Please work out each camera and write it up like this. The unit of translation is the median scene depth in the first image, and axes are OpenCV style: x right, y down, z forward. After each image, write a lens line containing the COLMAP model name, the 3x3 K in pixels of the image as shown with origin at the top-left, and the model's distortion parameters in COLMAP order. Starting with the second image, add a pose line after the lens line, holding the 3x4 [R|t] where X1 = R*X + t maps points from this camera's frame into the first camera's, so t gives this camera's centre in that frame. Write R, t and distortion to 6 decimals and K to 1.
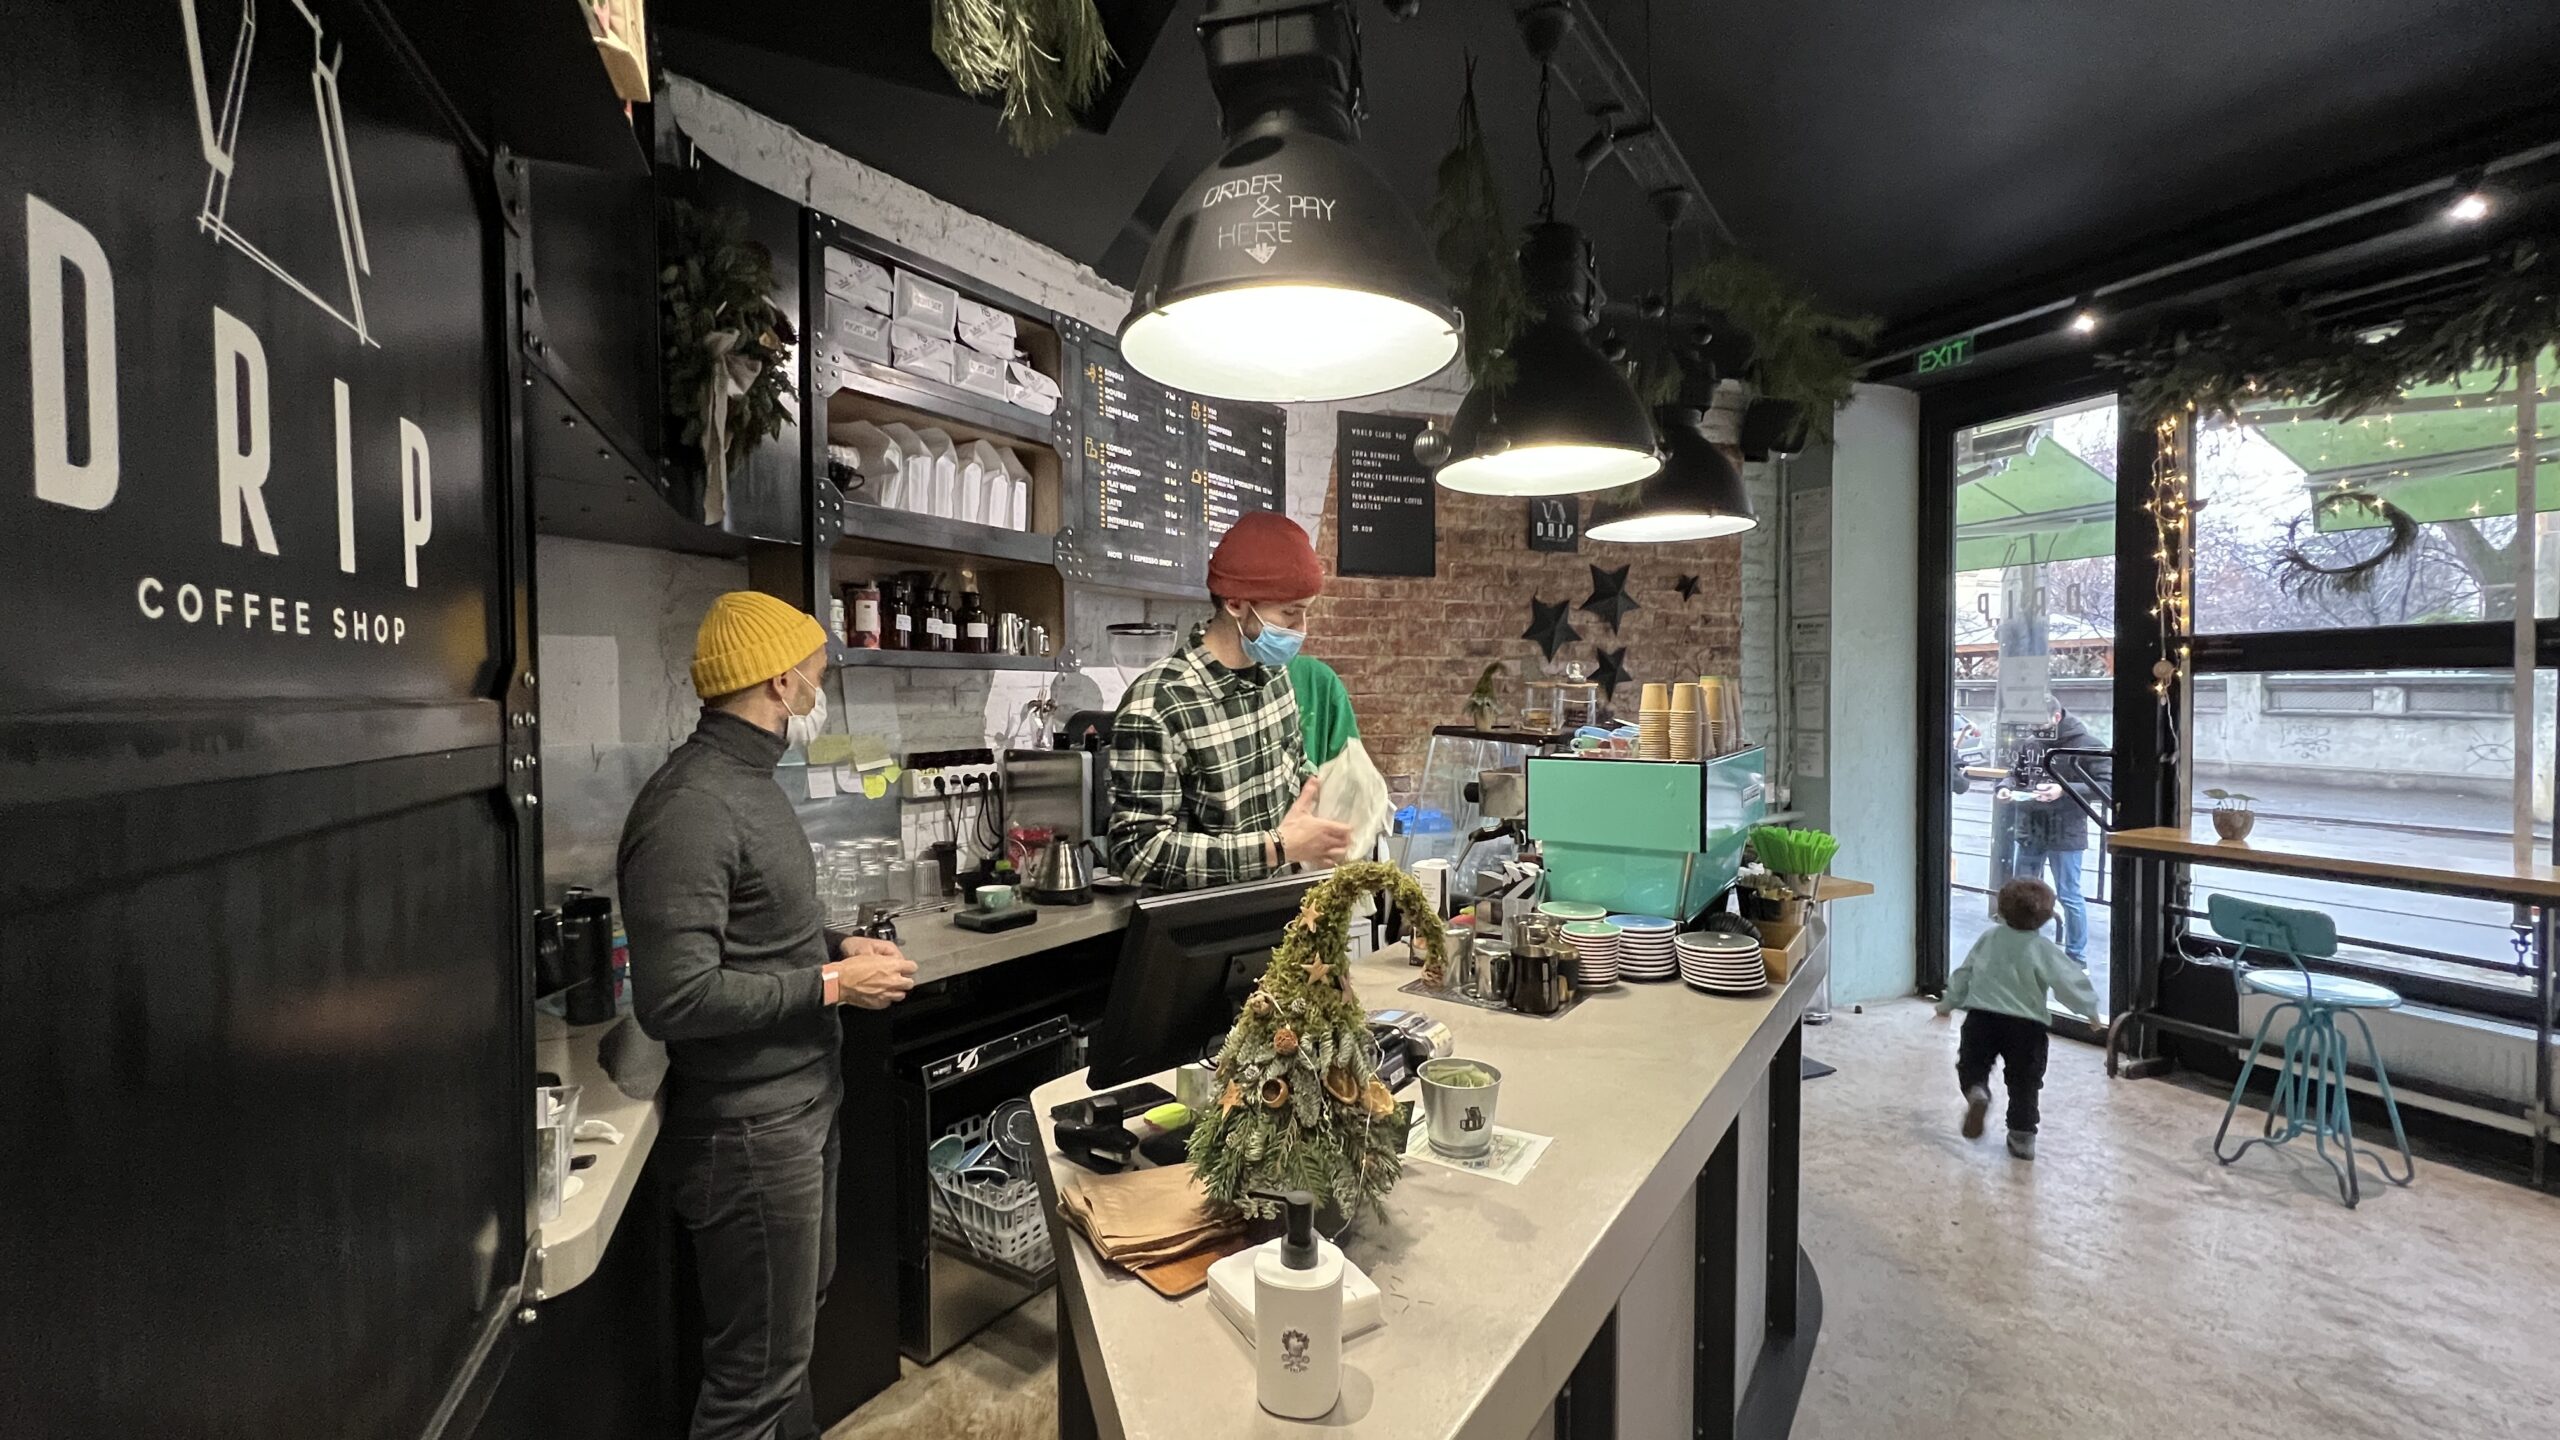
lens RADIAL K [[1017.8, 0, 1281.7], [0, 1017.8, 720.4], [0, 0, 1]] dist [0.000553, 0.000079]
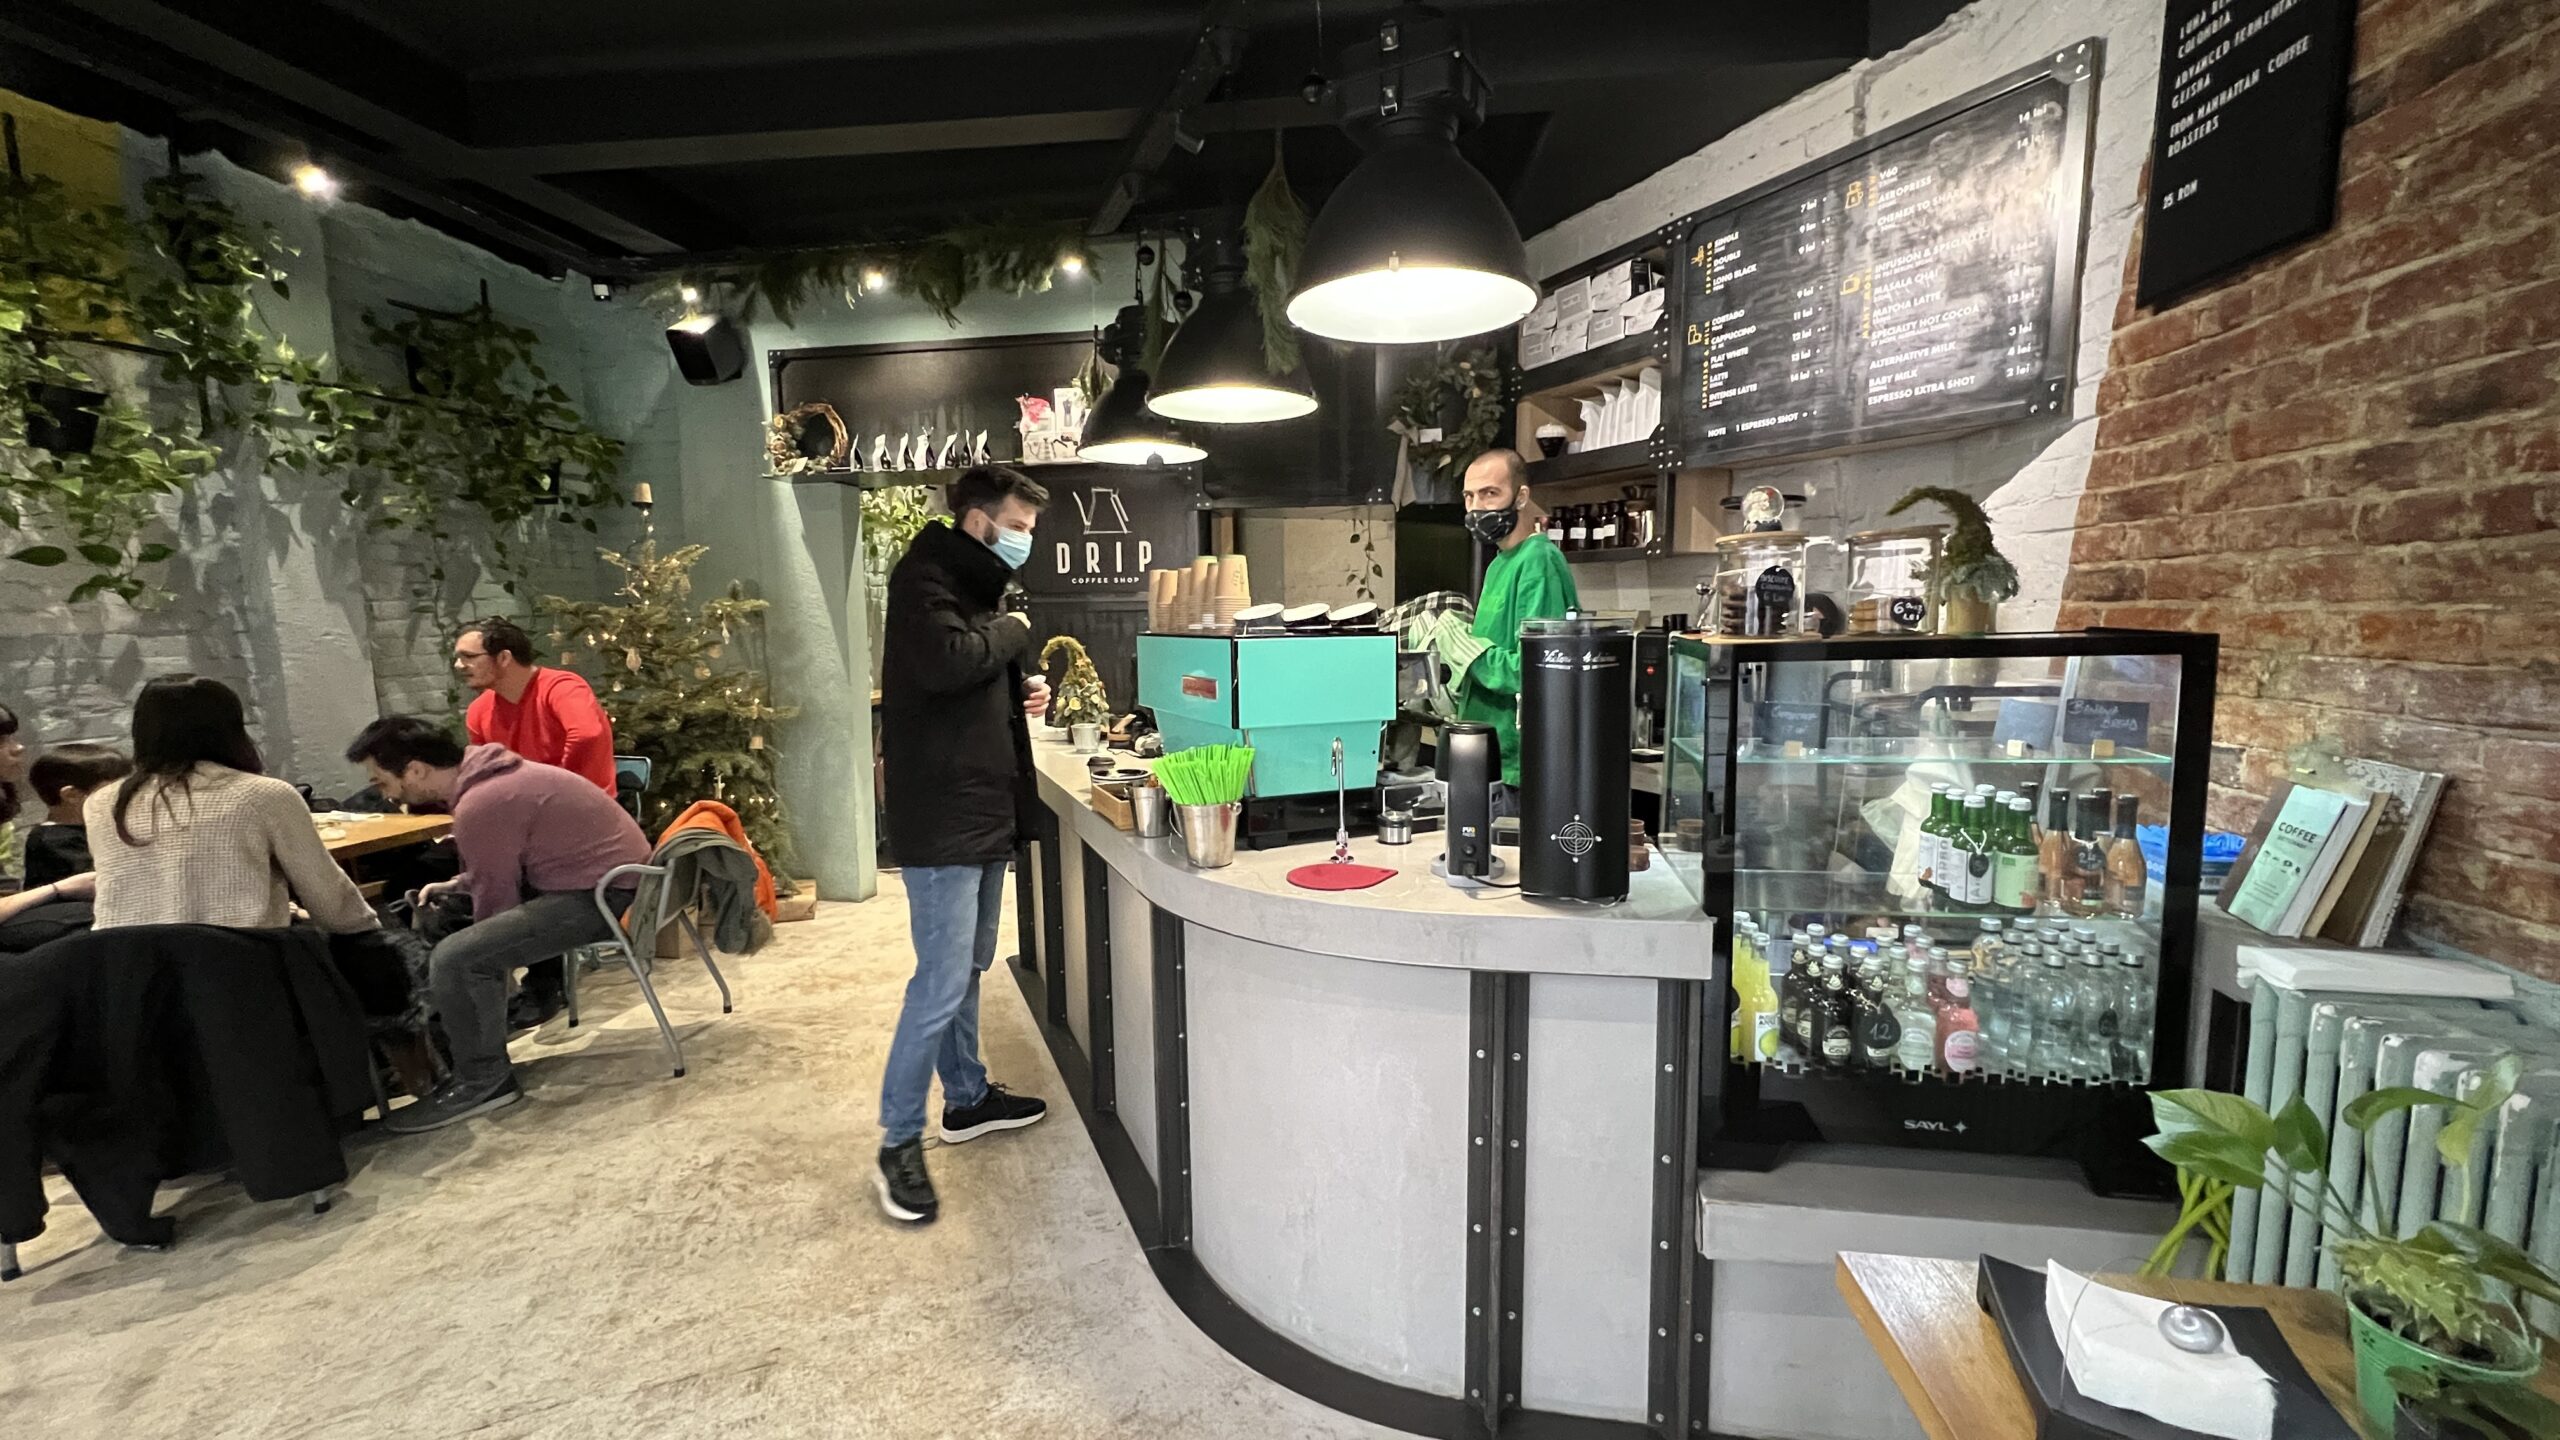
lens RADIAL K [[1017.8, 0, 1281.7], [0, 1017.8, 720.4], [0, 0, 1]] dist [0.000553, 0.000079]
pose [[-0.520730, 0.104792, -0.847266, 0.750558], [-0.009183, 0.991693, 0.128299, -0.008488], [0.853672, 0.074590, -0.515442, 0.965245]]
